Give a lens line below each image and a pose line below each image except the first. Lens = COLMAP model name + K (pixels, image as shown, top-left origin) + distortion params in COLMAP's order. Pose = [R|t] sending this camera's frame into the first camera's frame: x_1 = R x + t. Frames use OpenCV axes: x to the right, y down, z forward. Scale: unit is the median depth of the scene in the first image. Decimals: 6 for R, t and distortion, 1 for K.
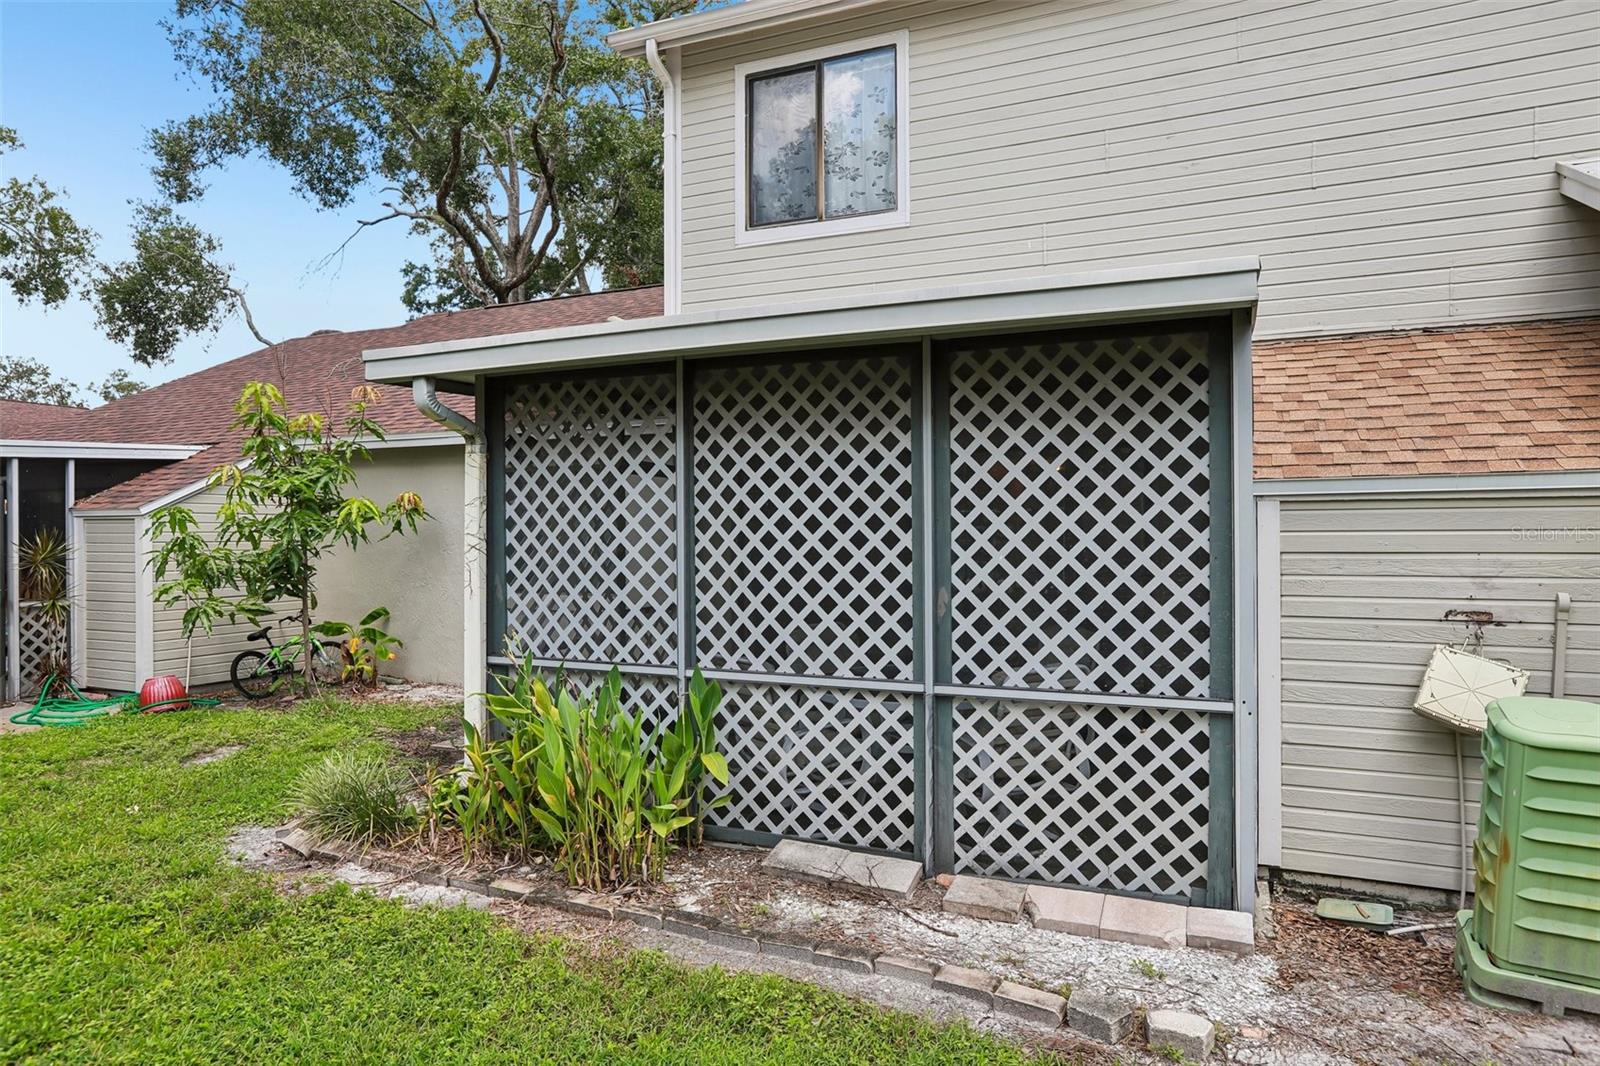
lens RADIAL K [[975.8, 0, 800.0], [0, 975.8, 533.0], [0, 0, 1]] dist [-0.038622, 0.045524]
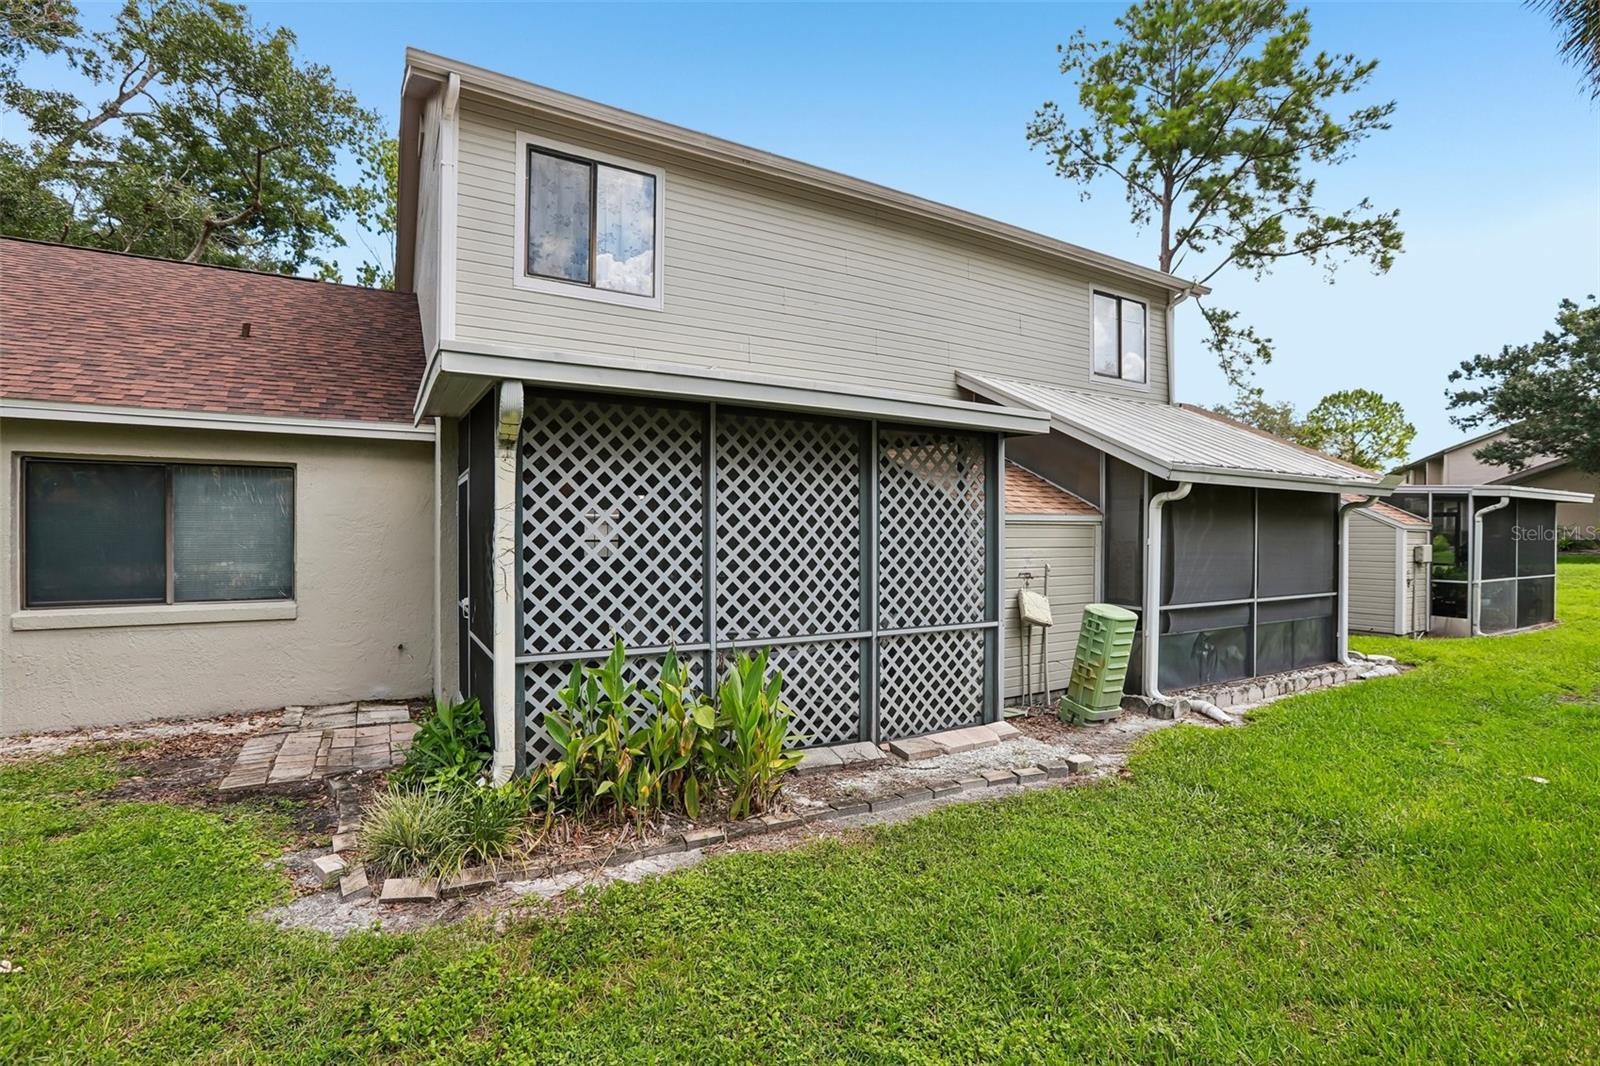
lens RADIAL K [[729.6, 0, 804.7], [0, 729.6, 542.8], [0, 0, 1]] dist [-0.054985, 0.020579]
pose [[0.593621, -0.003263, 0.804738, -0.887998], [-0.004117, 0.999966, 0.007091, -0.000852], [-0.804734, -0.007522, 0.593588, 0.356767]]
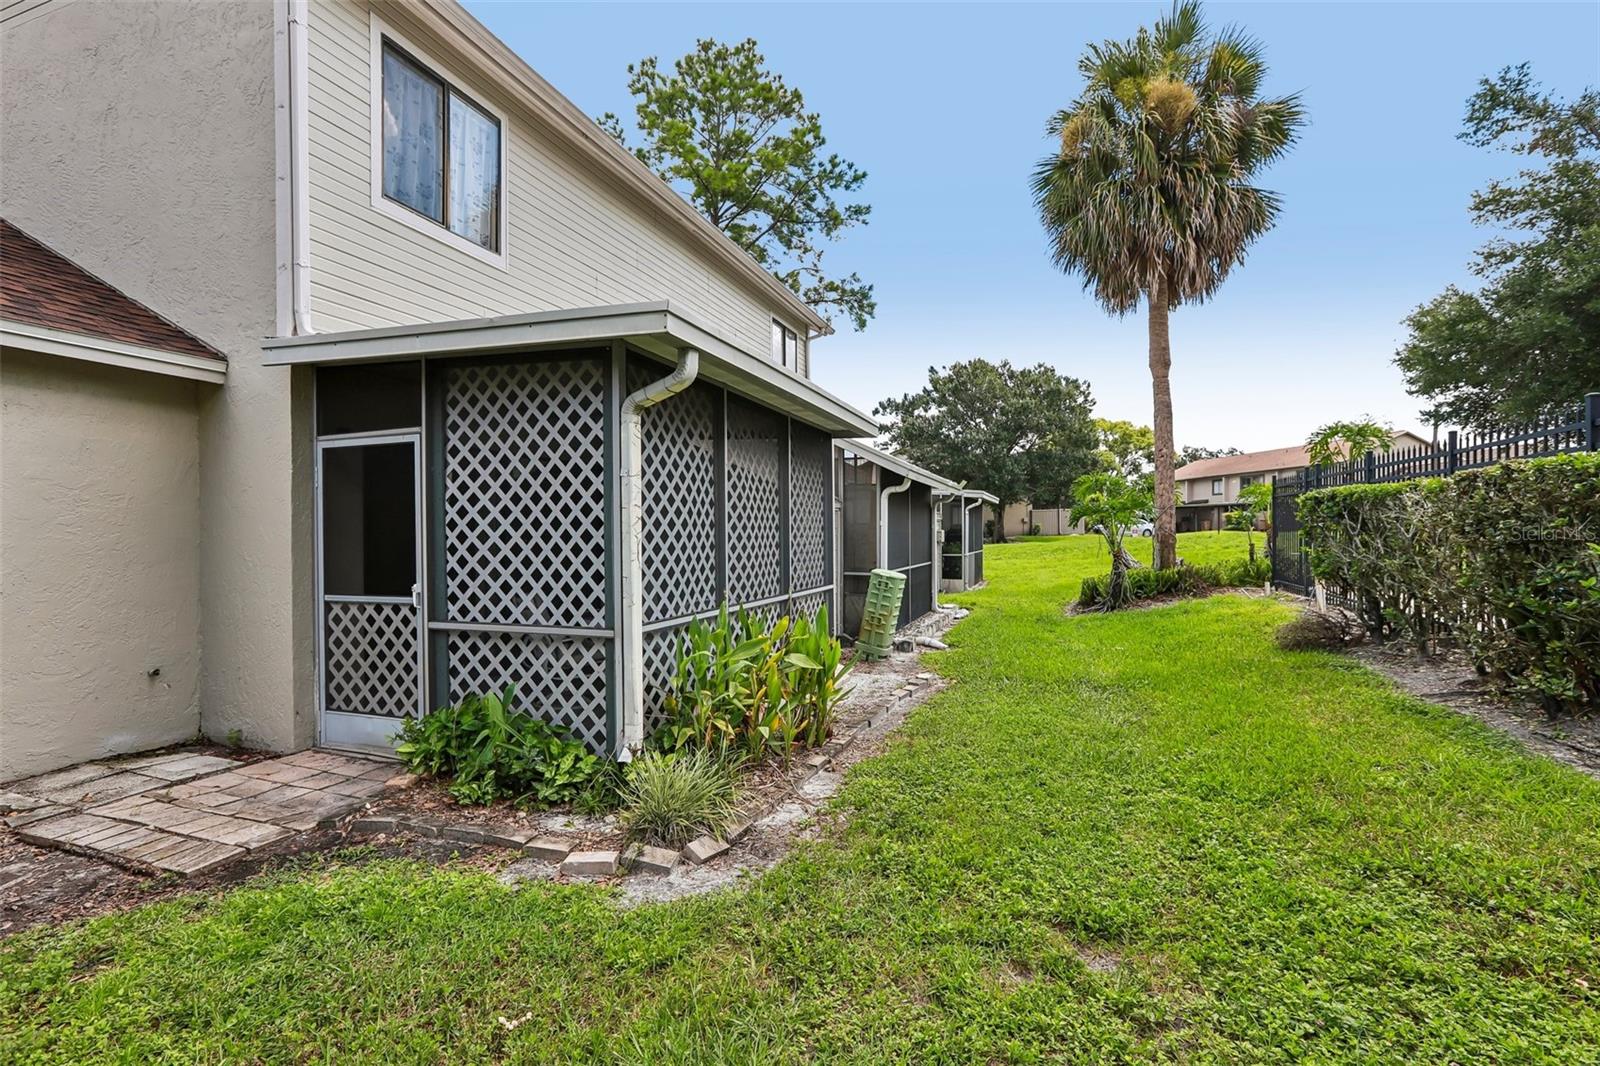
lens RADIAL K [[738.8, 0, 800.0], [0, 738.8, 533.0], [0, 0, 1]] dist [-0.031768, 0.022155]
pose [[-0.061744, 0.005461, 0.998077, -1.290862], [0.009106, 0.999946, -0.004908, 0.040957], [-0.998050, 0.008786, -0.061791, 1.039187]]
